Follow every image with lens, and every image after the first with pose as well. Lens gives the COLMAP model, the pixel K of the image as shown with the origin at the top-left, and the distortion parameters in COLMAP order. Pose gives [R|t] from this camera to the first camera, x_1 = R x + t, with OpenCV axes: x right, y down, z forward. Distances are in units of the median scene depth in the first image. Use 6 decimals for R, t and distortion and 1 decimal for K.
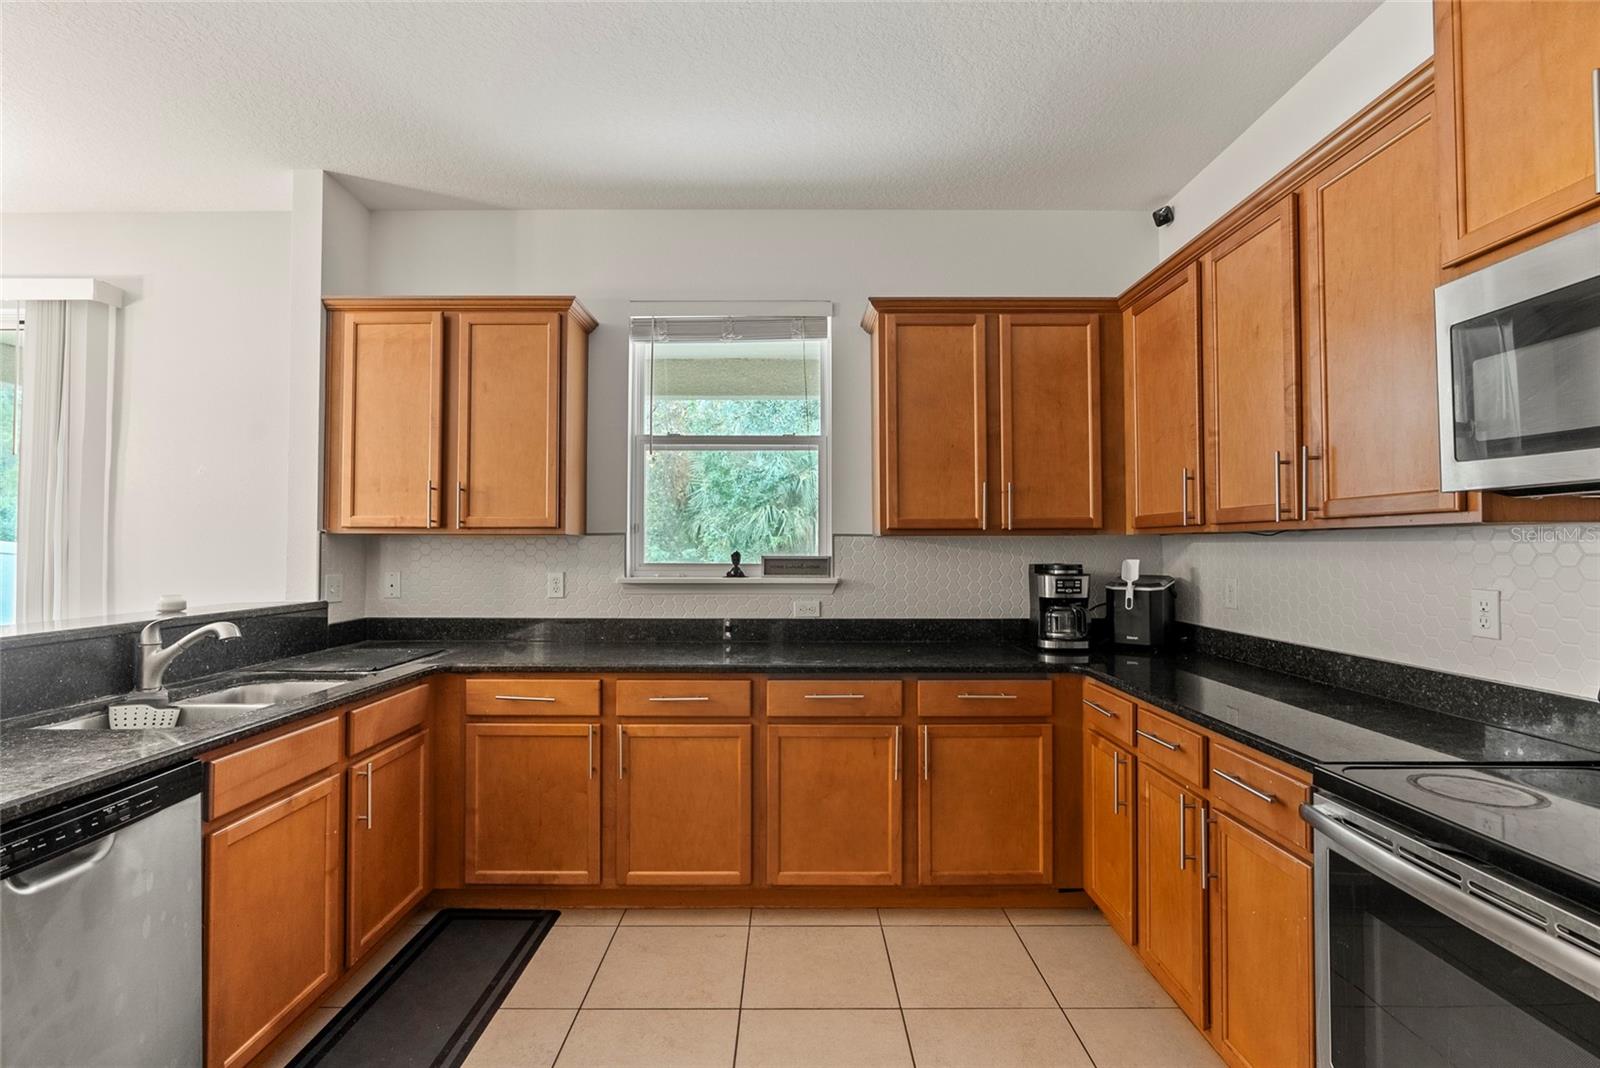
lens RADIAL K [[723.6, 0, 791.2], [0, 723.6, 532.0], [0, 0, 1]] dist [-0.005371, 0.002890]
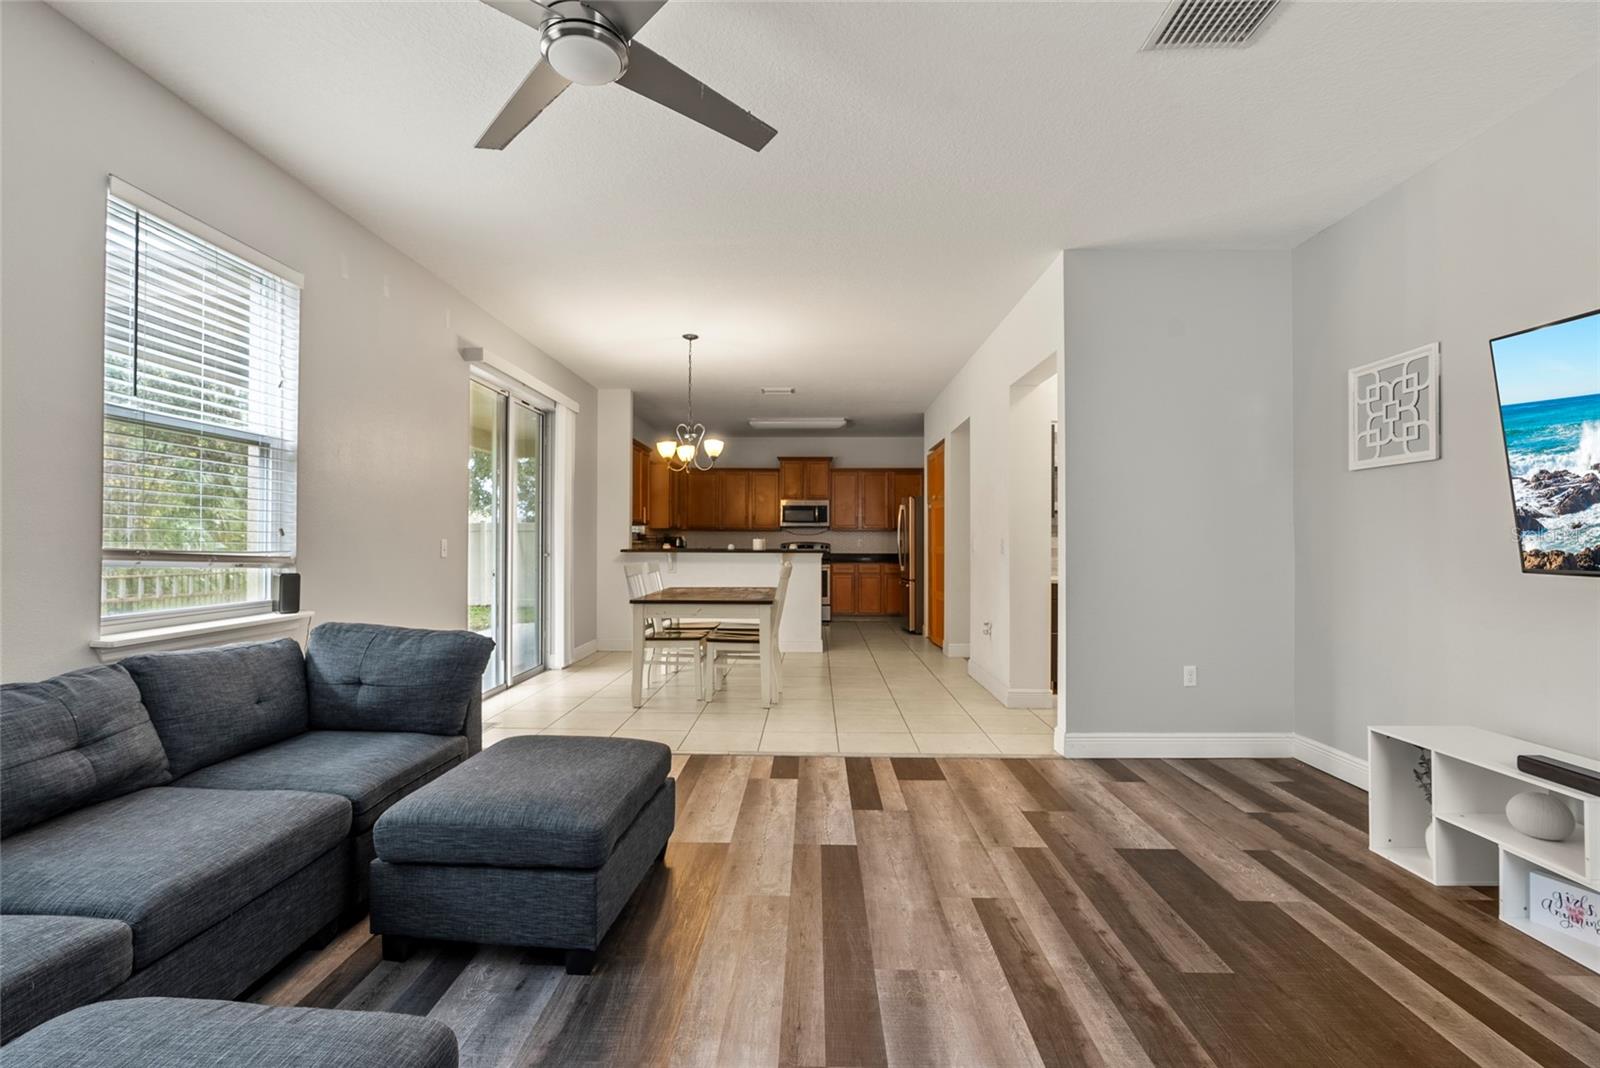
lens RADIAL K [[723.6, 0, 799.2], [0, 723.6, 537.6], [0, 0, 1]] dist [-0.005371, 0.002890]
pose [[0.030993, 0.010543, 0.999464, -3.294867], [-0.024609, 0.999649, -0.009781, 0.066095], [-0.999217, -0.024293, 0.031242, 0.259889]]
